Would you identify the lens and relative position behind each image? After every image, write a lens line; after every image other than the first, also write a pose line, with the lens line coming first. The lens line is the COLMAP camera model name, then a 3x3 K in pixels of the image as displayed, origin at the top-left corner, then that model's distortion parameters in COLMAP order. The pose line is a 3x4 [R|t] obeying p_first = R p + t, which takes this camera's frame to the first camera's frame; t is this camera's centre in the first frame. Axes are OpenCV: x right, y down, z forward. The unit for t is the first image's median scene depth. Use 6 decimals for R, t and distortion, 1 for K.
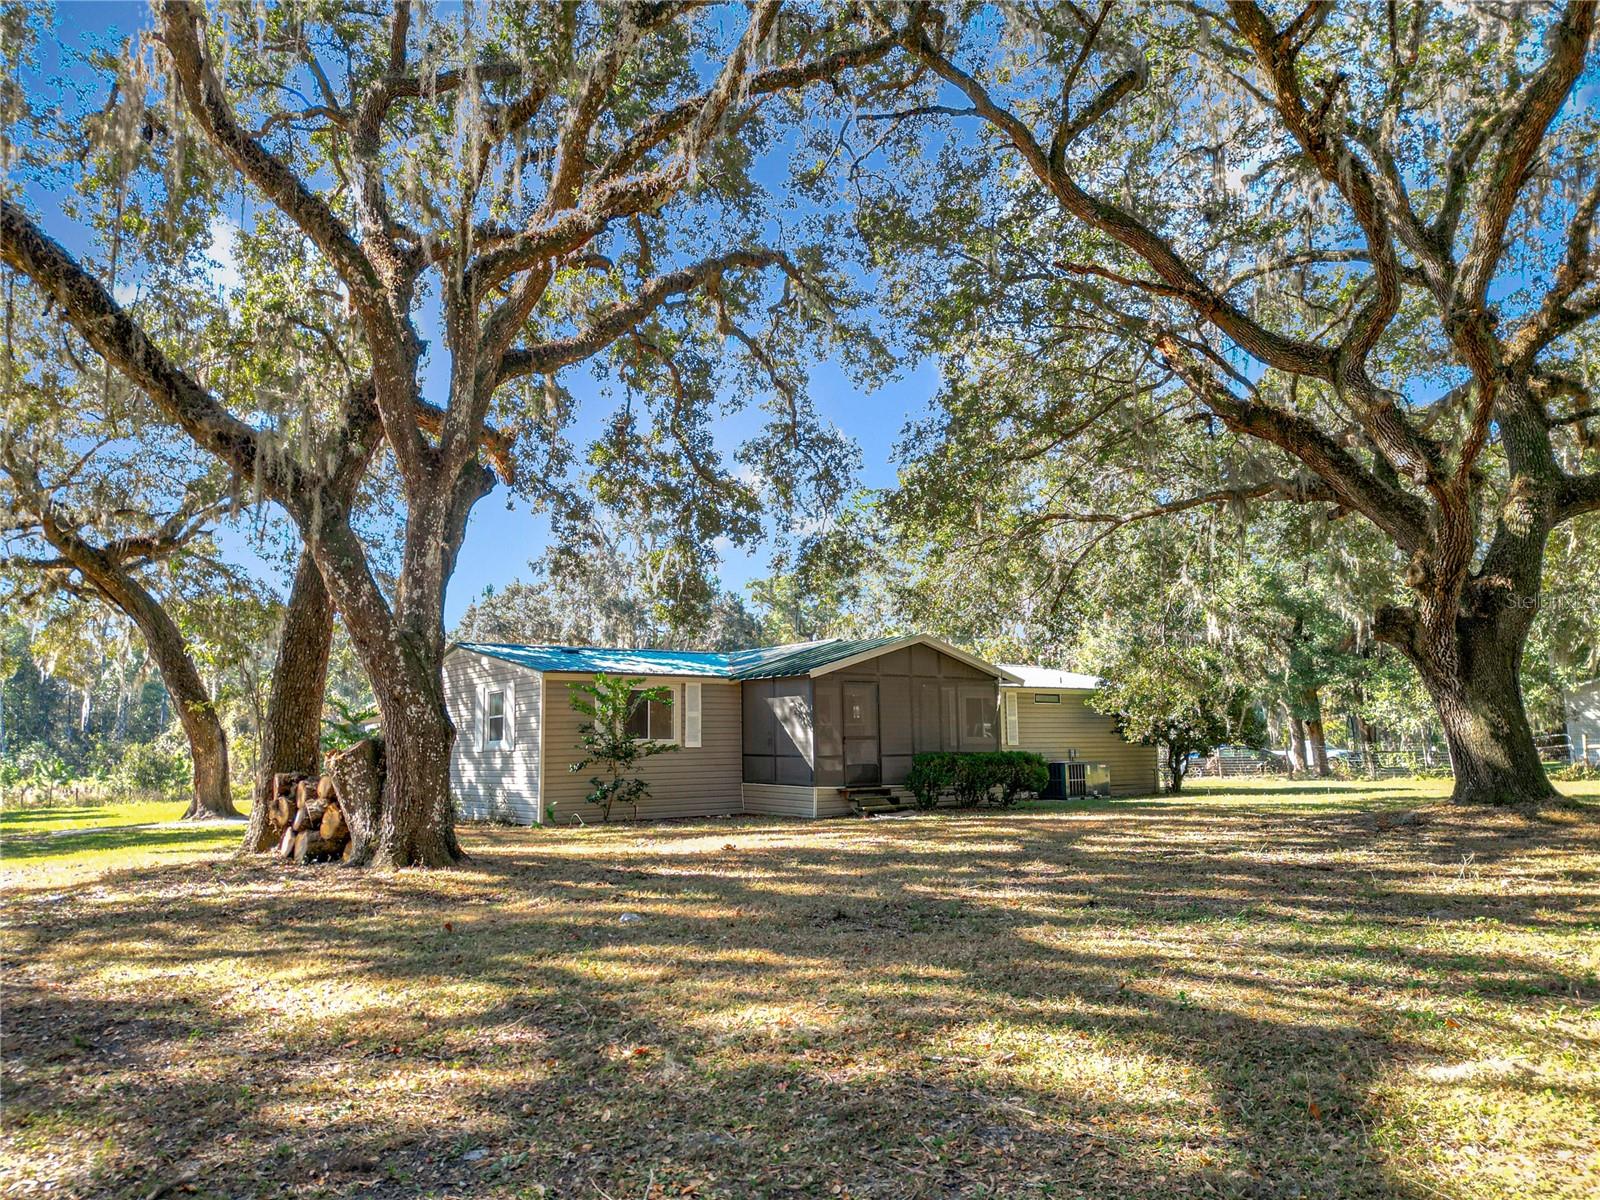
lens RADIAL K [[1124.0, 0, 799.9], [0, 1124.0, 603.0], [0, 0, 1]] dist [0.007944, 0.001742]
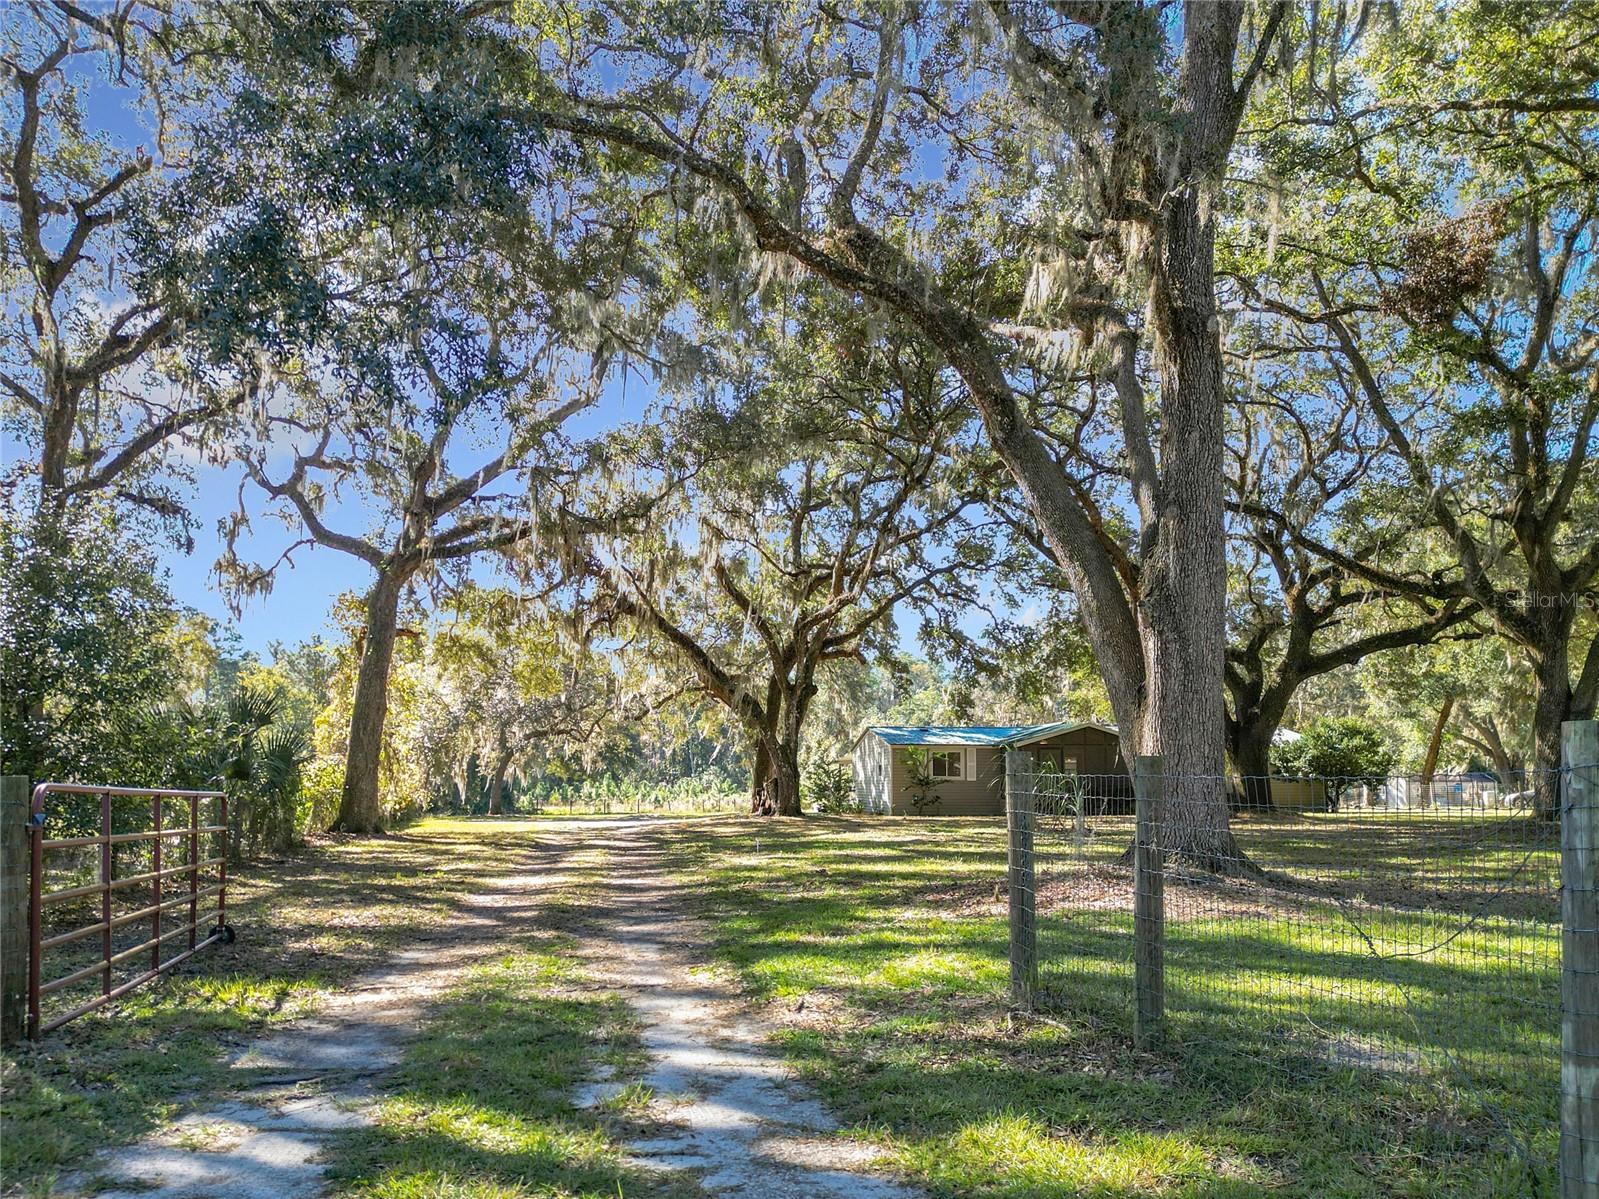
lens RADIAL K [[1123.3, 0, 800.1], [0, 1123.3, 598.9], [0, 0, 1]] dist [0.007944, 0.001742]
pose [[0.868793, -0.067022, -0.490619, 0.679058], [0.054637, 0.997723, -0.039543, -0.138625], [0.492153, 0.007548, 0.870476, -0.939671]]
